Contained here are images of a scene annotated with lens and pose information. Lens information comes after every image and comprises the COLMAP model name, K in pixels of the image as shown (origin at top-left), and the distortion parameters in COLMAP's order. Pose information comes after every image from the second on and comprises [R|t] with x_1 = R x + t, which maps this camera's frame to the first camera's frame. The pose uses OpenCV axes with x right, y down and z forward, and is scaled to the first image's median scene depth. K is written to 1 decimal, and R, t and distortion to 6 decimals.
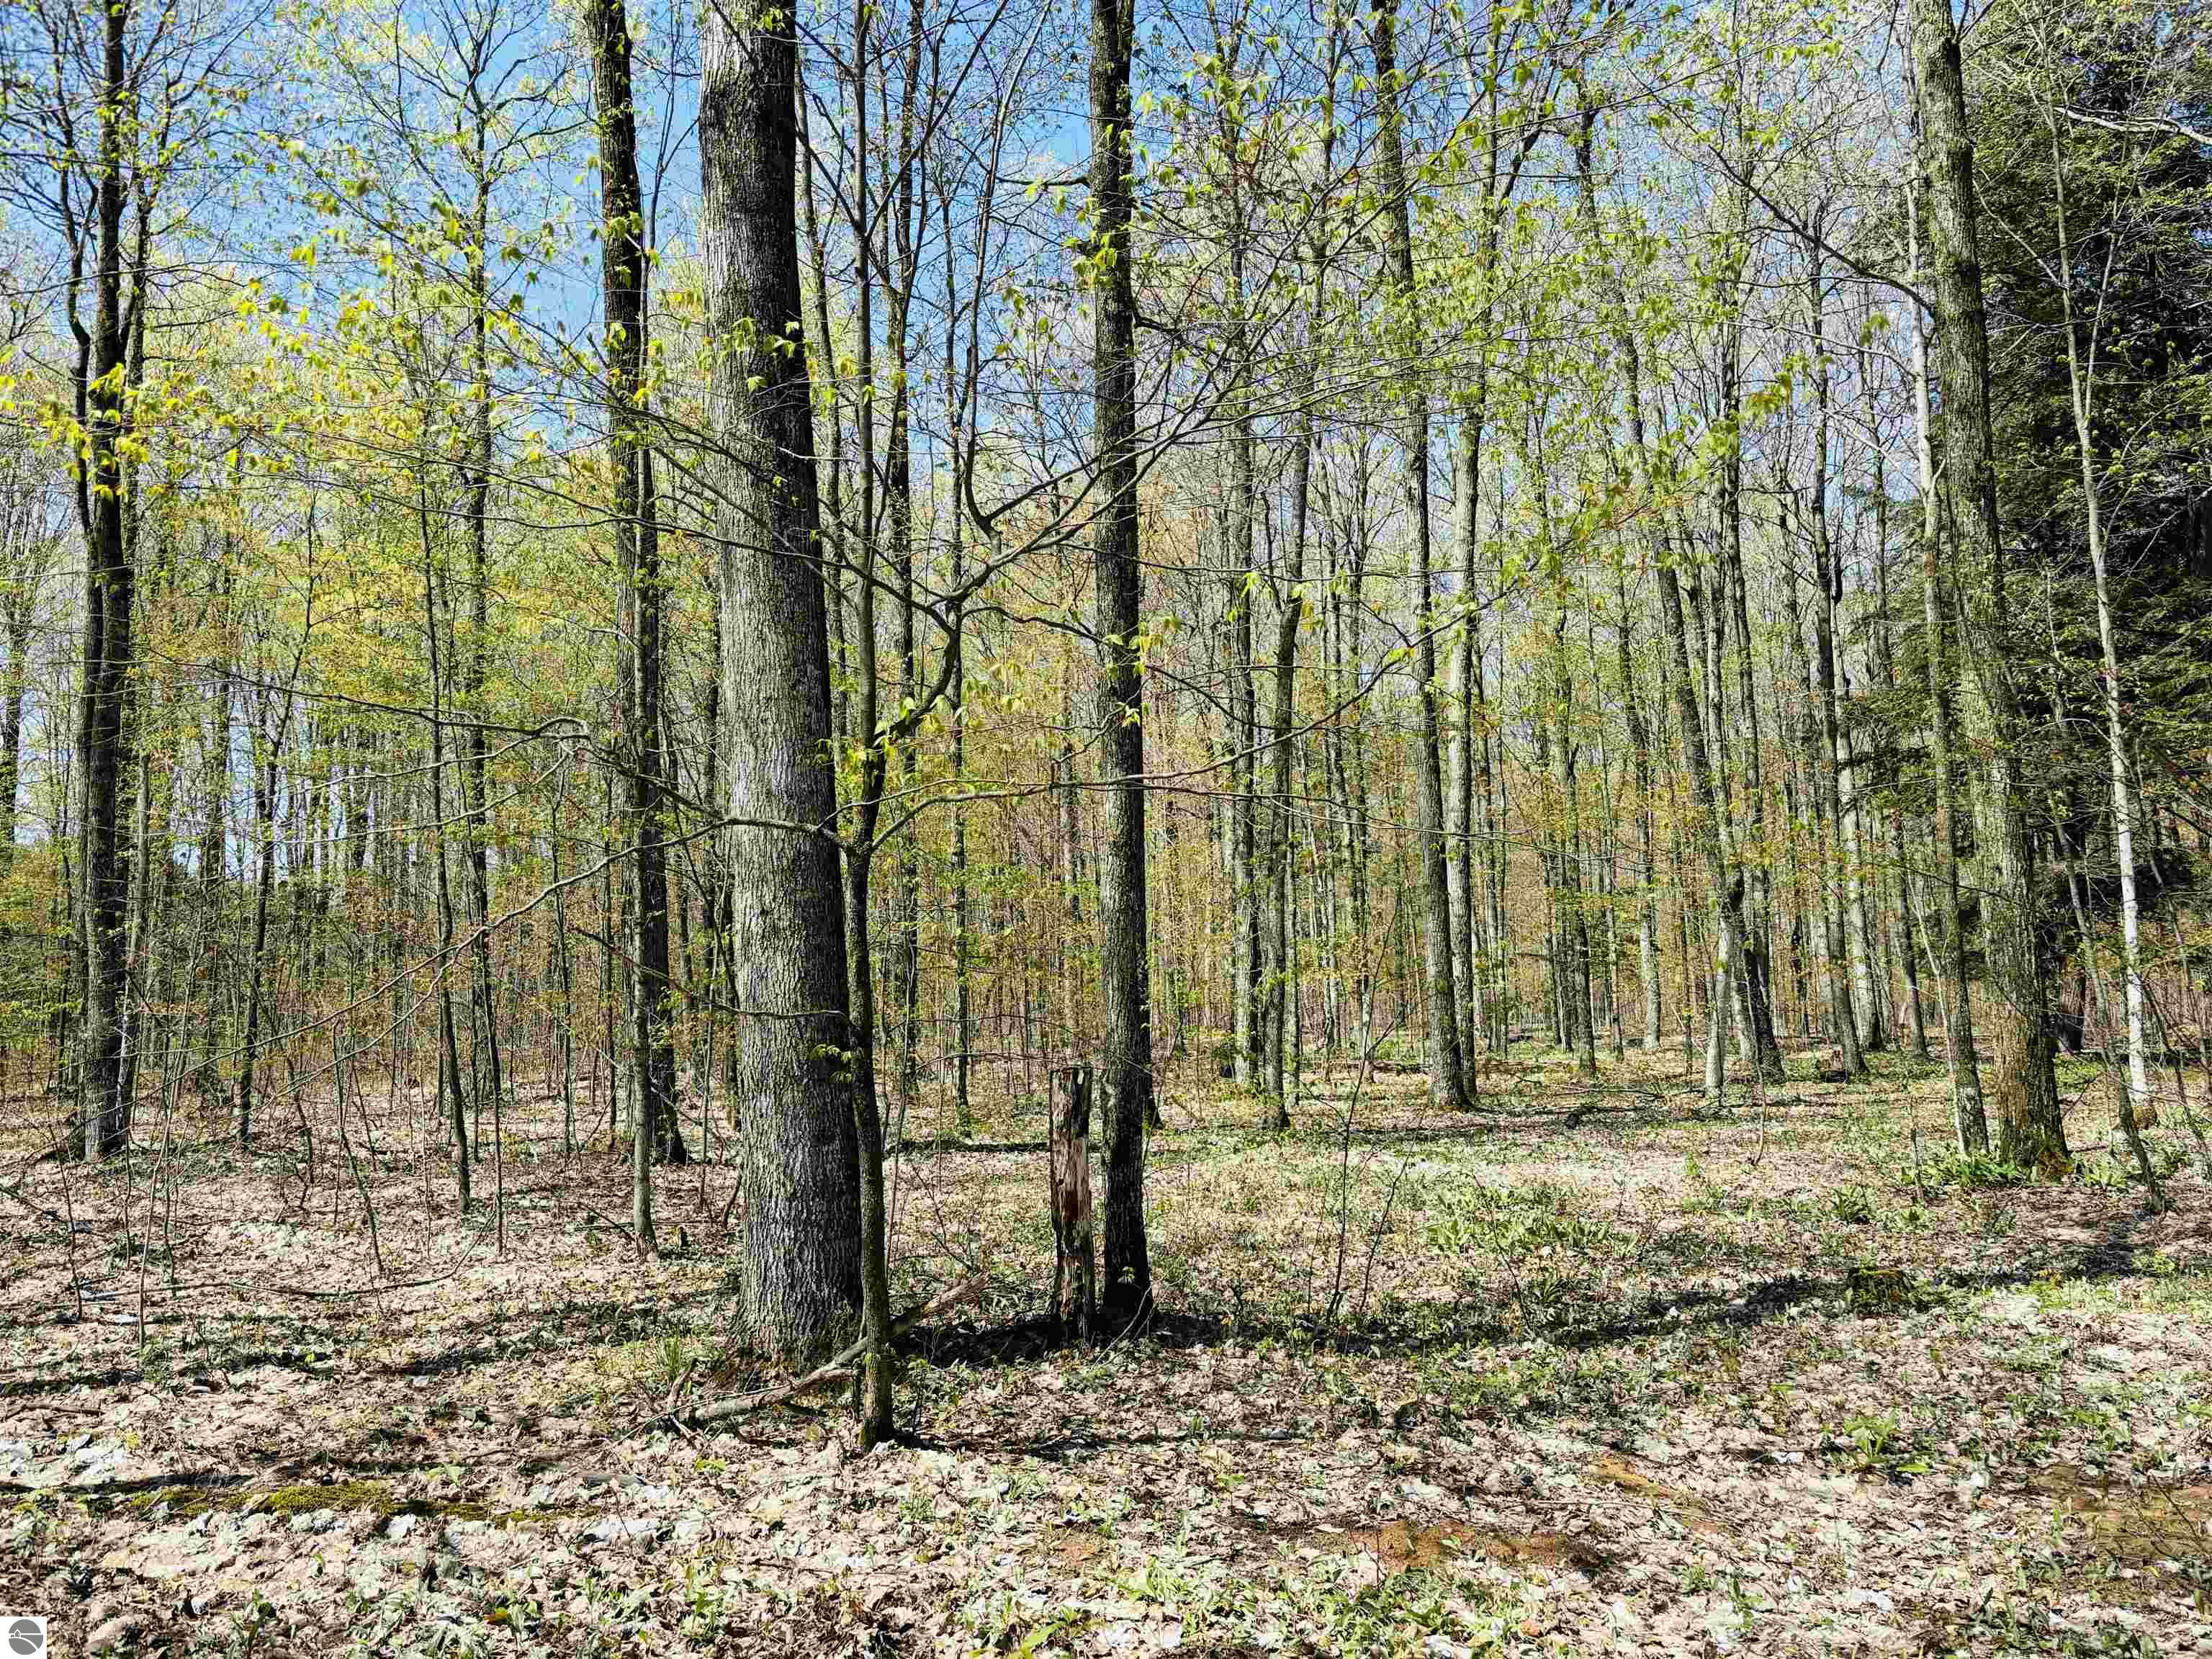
lens RADIAL K [[1670.3, 0, 1100.4], [0, 1670.3, 844.1], [0, 0, 1]] dist [0.065906, -0.049767]
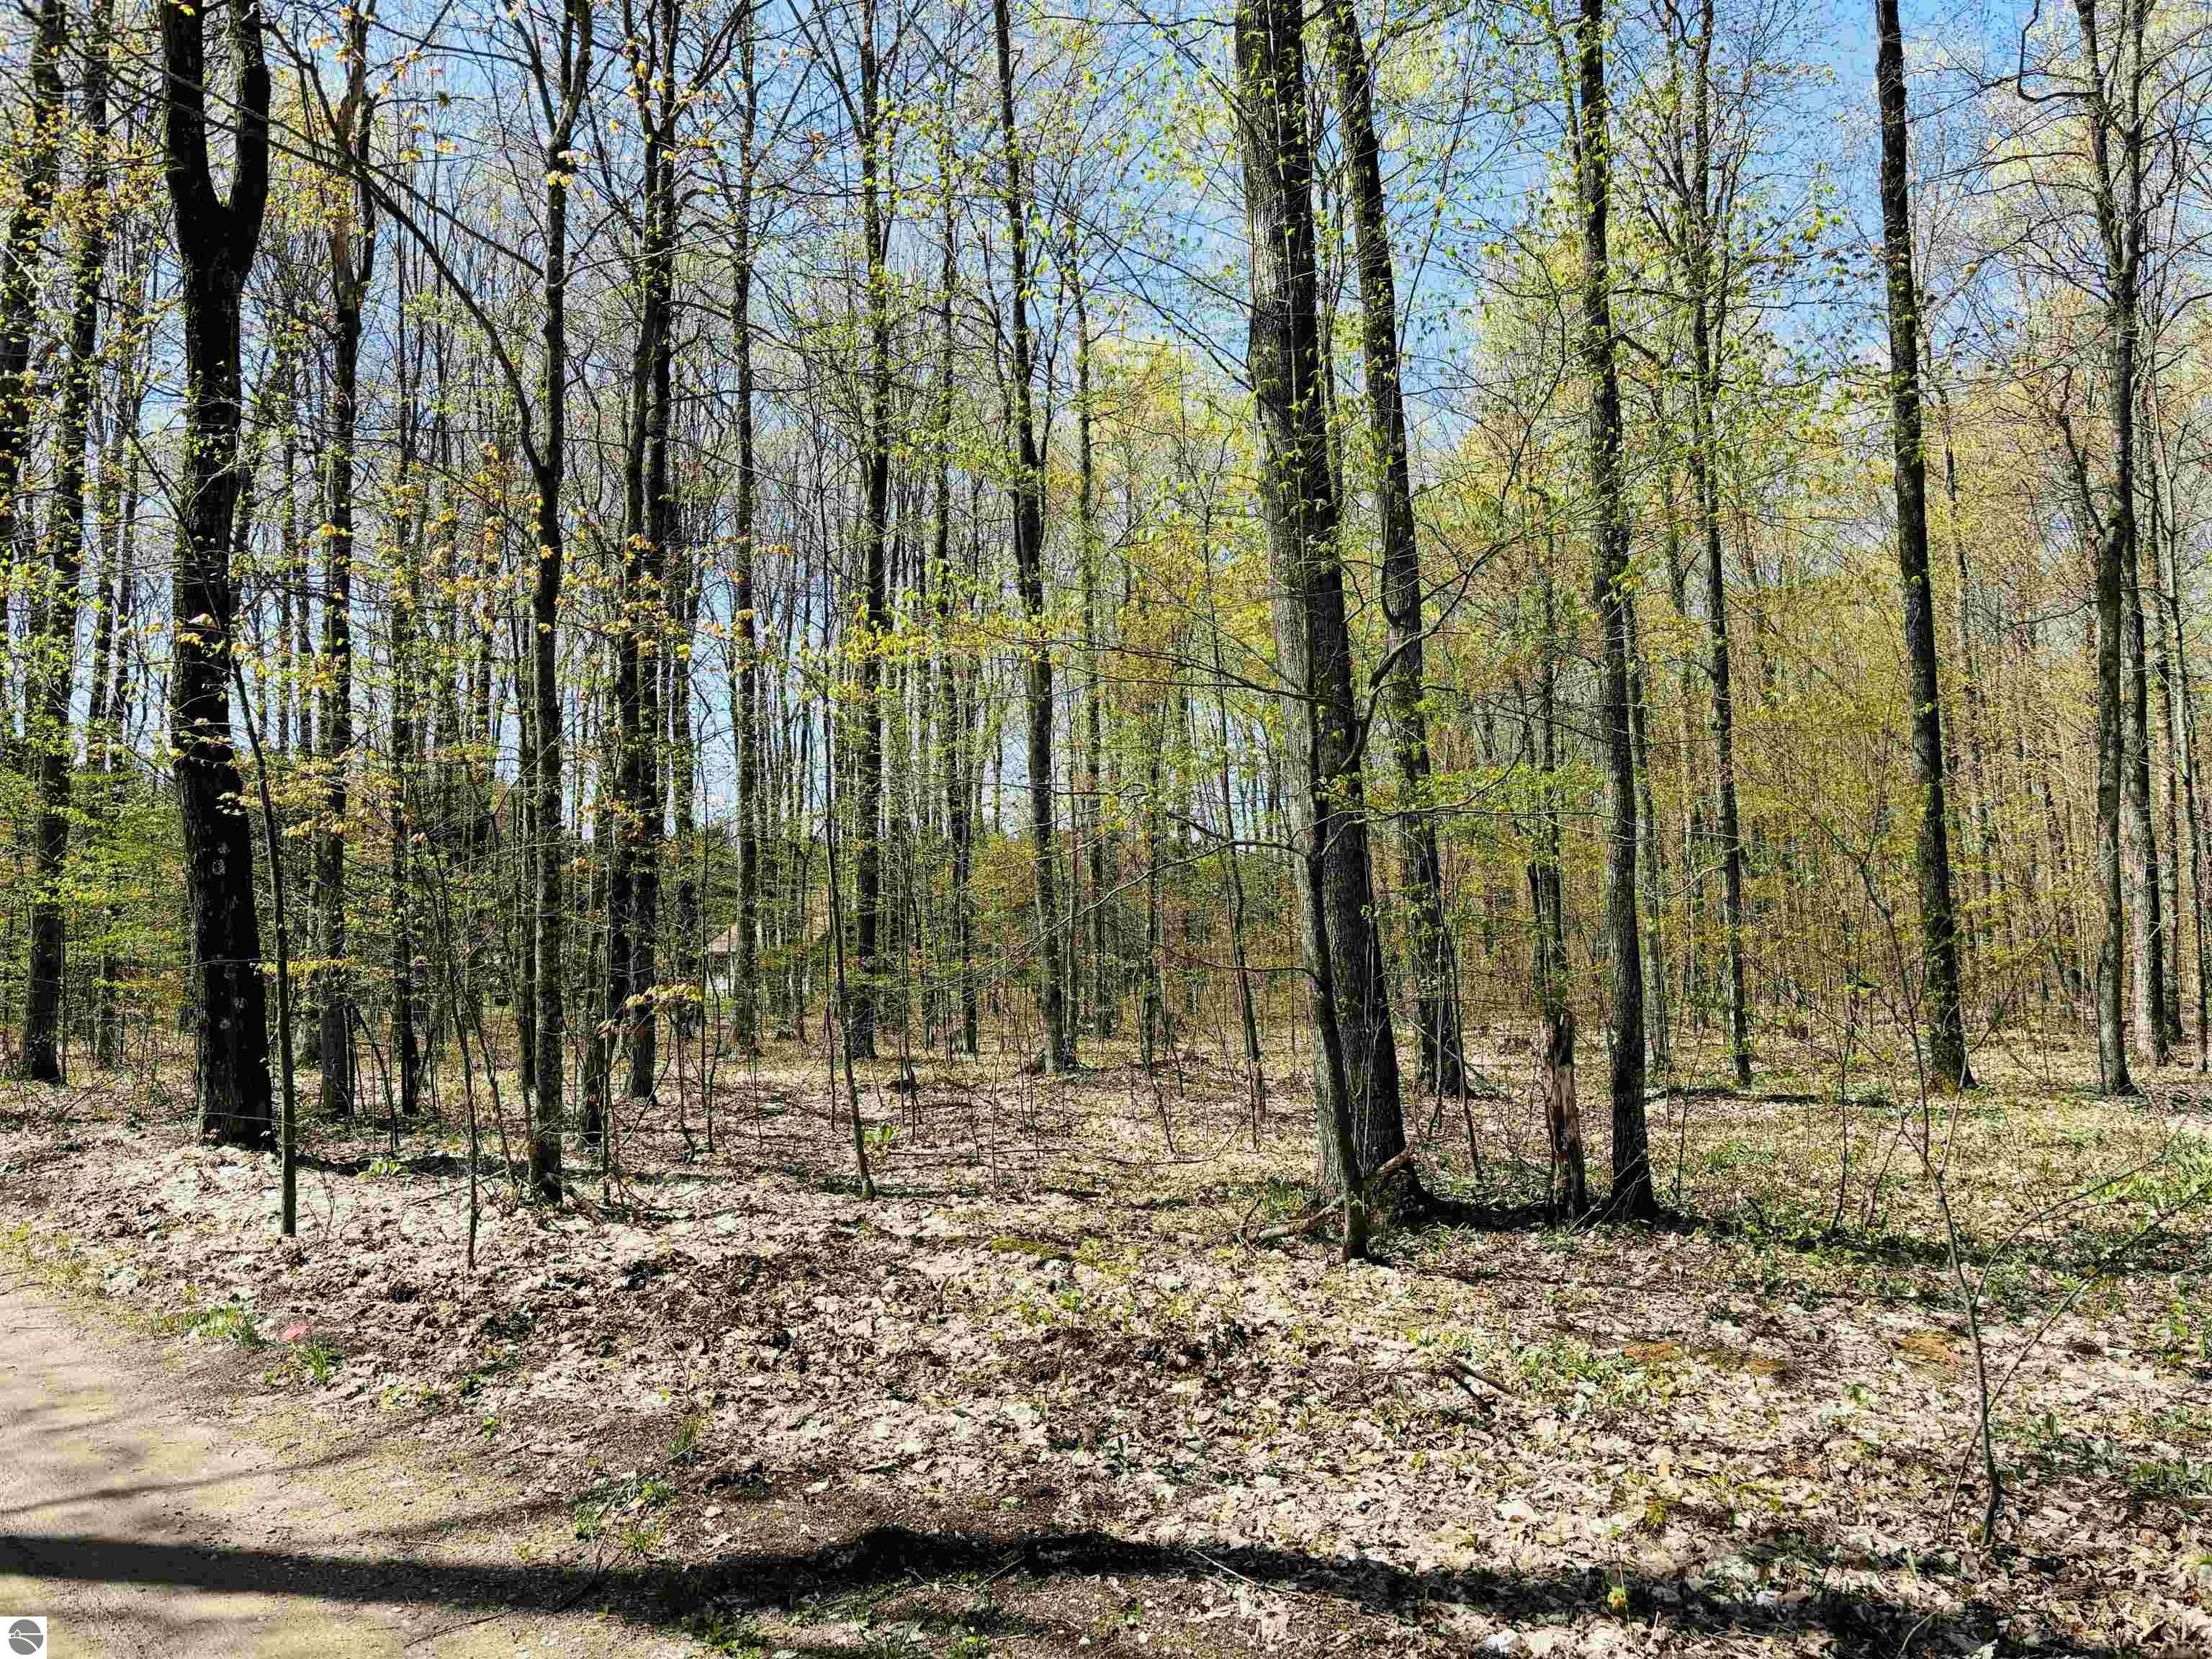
lens RADIAL K [[1670.3, 0, 1100.4], [0, 1670.3, 844.1], [0, 0, 1]] dist [0.065906, -0.049767]
pose [[0.849539, -0.038680, -0.526105, 0.456102], [0.052187, 0.998578, 0.010852, -0.028736], [0.524938, -0.036675, 0.850350, -0.330974]]
